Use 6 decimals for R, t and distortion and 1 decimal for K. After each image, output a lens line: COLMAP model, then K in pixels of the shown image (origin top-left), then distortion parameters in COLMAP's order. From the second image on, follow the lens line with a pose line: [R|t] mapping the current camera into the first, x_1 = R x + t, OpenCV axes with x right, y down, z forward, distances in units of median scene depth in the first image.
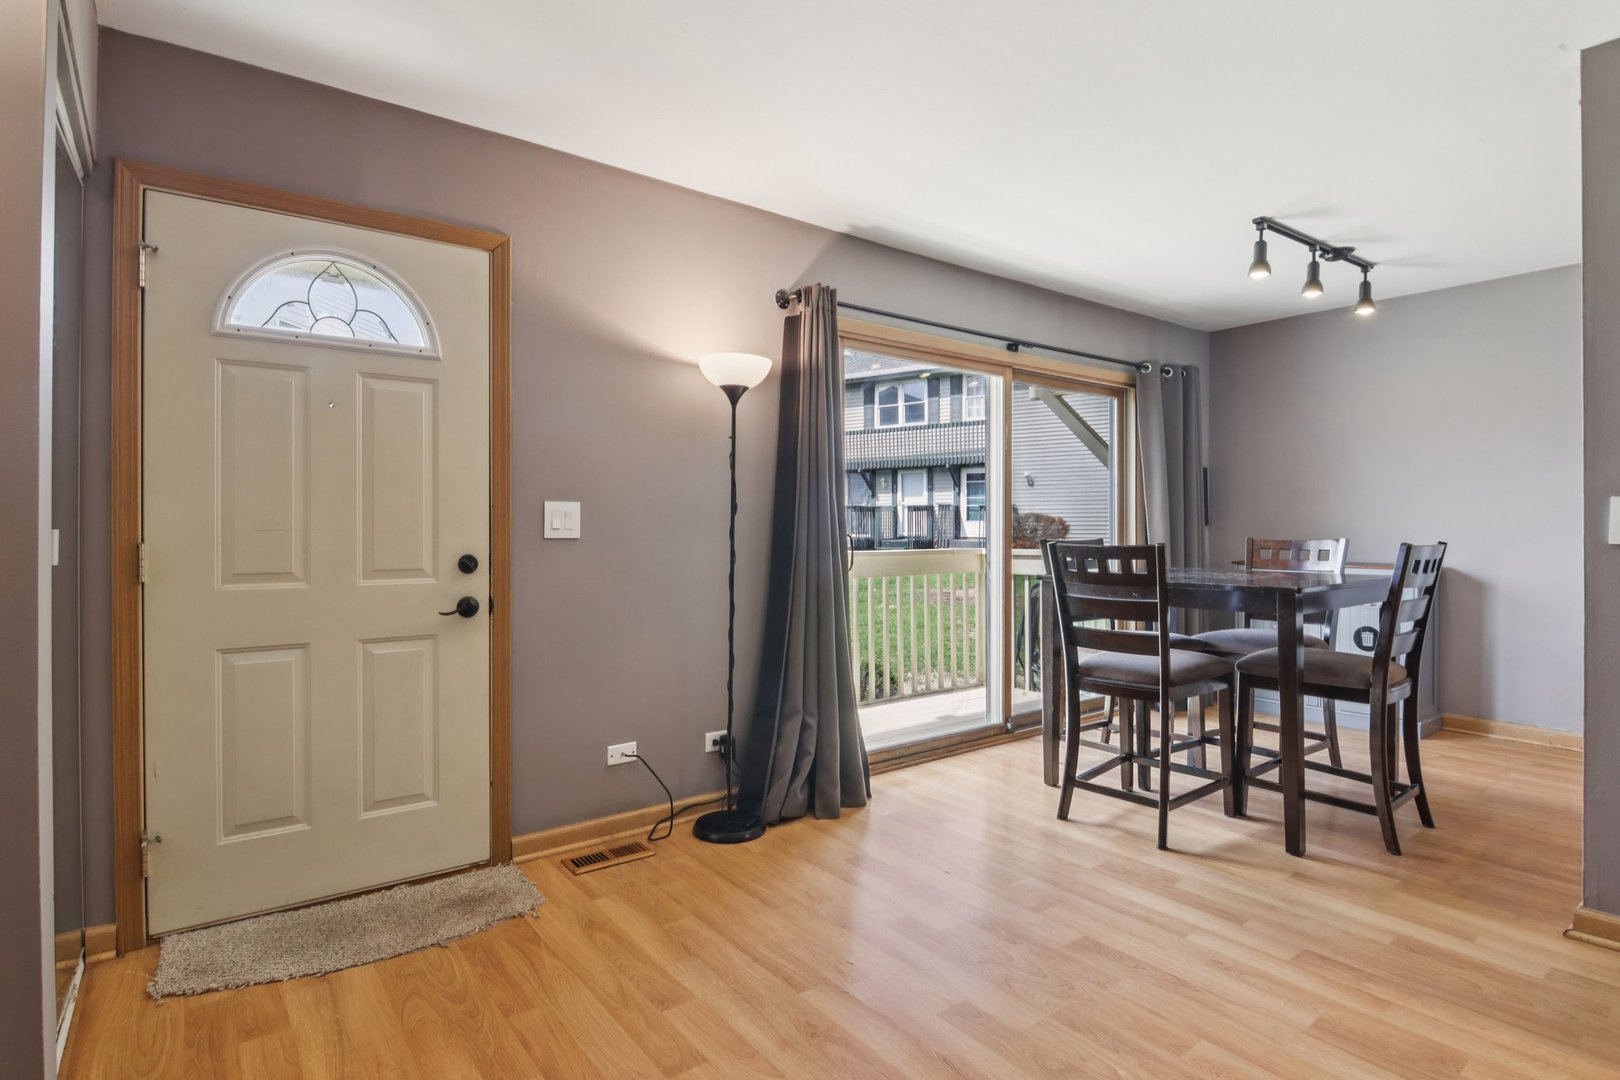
lens RADIAL K [[828.5, 0, 811.4], [0, 828.5, 527.3], [0, 0, 1]] dist [-0.024991, 0.000006]
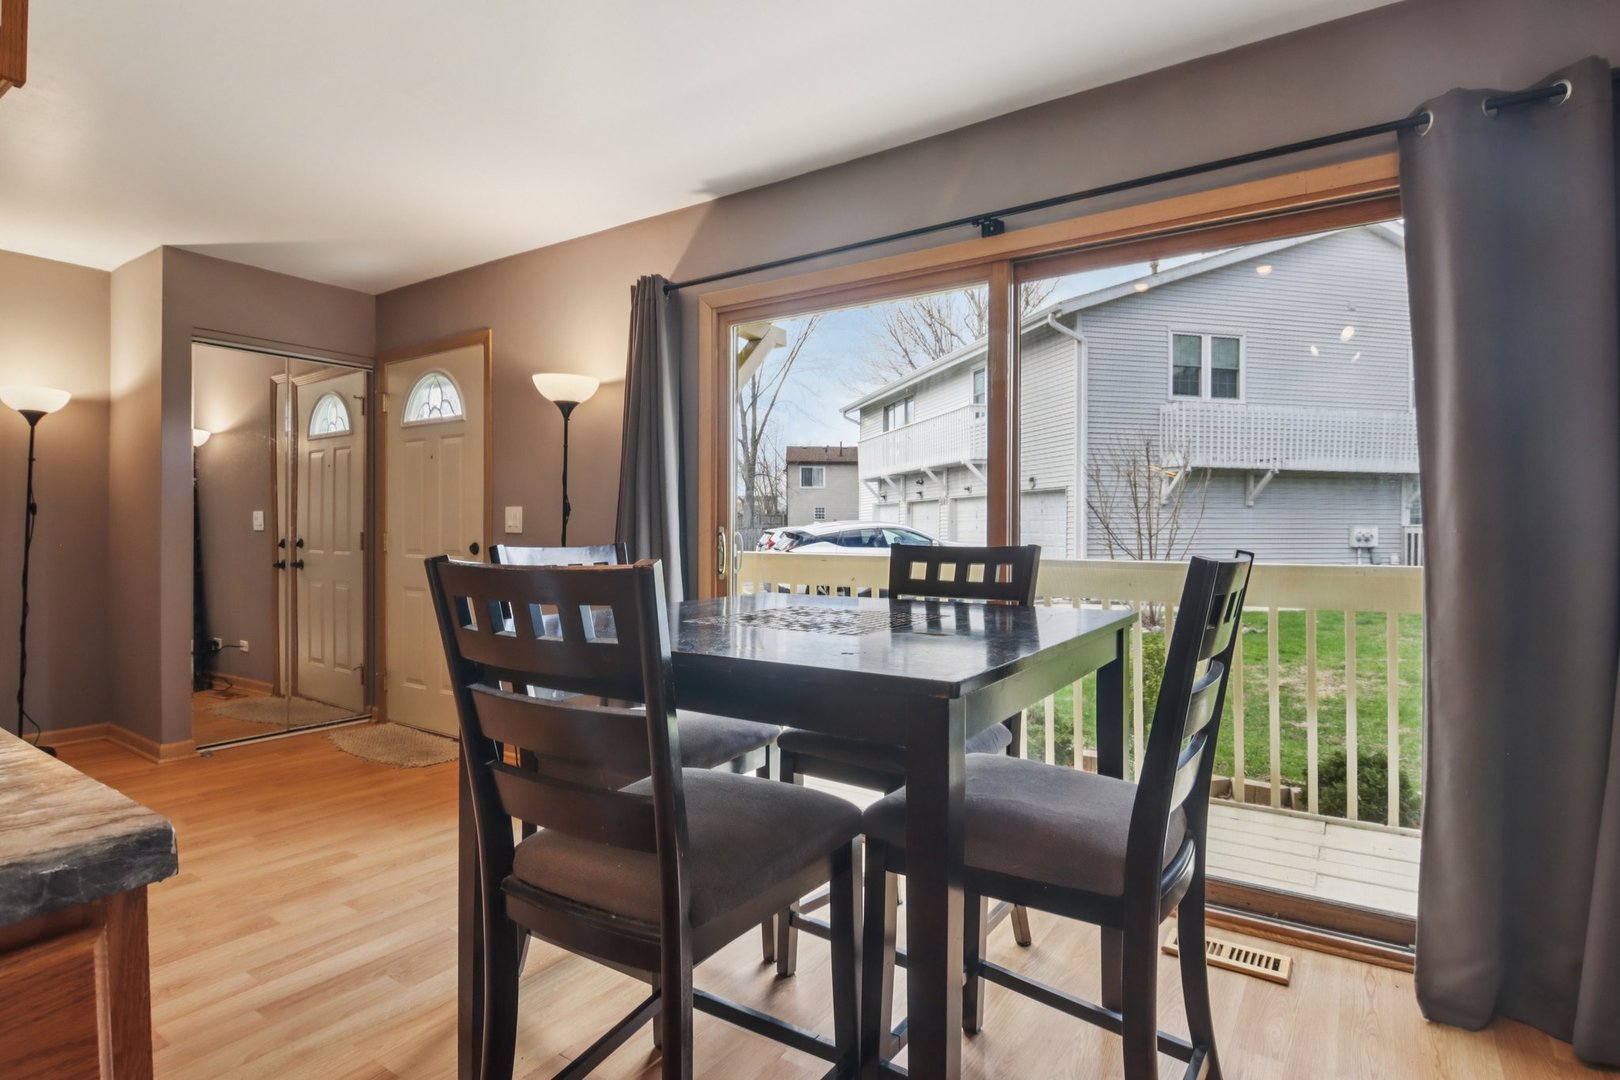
lens RADIAL K [[828.5, 0, 811.4], [0, 828.5, 527.3], [0, 0, 1]] dist [-0.024991, 0.000006]
pose [[0.329581, -0.009271, -0.944082, 1.404089], [-0.000021, 0.999952, -0.009827, 0.022168], [0.944127, 0.003259, 0.329565, 1.207229]]
